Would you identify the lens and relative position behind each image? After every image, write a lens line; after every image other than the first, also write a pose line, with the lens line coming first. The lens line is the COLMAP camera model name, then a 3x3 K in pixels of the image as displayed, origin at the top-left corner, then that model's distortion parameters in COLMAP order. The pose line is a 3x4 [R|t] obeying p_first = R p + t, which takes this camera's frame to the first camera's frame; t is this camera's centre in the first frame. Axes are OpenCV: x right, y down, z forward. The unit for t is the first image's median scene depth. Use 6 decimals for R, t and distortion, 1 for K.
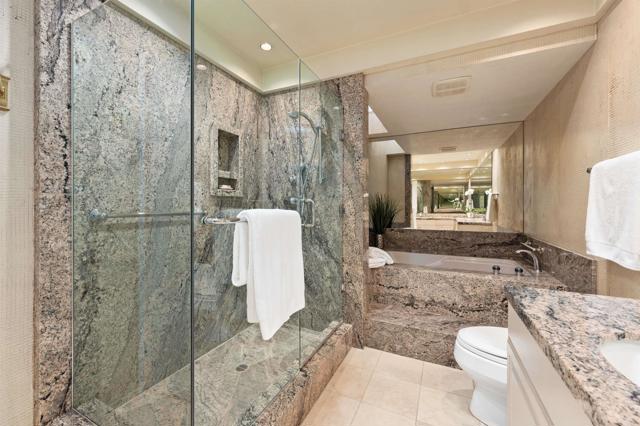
lens RADIAL K [[263.4, 0, 317.7], [0, 263.4, 209.2], [0, 0, 1]] dist [-0.000116, -0.000010]
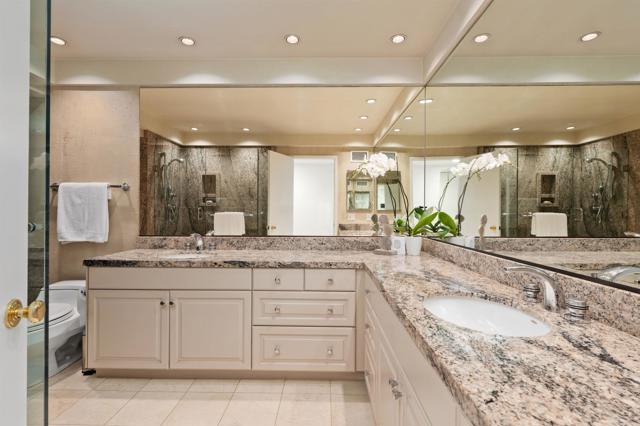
lens RADIAL K [[300.7, 0, 318.1], [0, 300.7, 212.1], [0, 0, 1]] dist [0.003652, 0.000541]
pose [[0.412680, 0.001385, -0.910875, 0.976920], [-0.011167, 0.999931, -0.003539, 0.018957], [0.910808, 0.011632, 0.412667, -1.464406]]
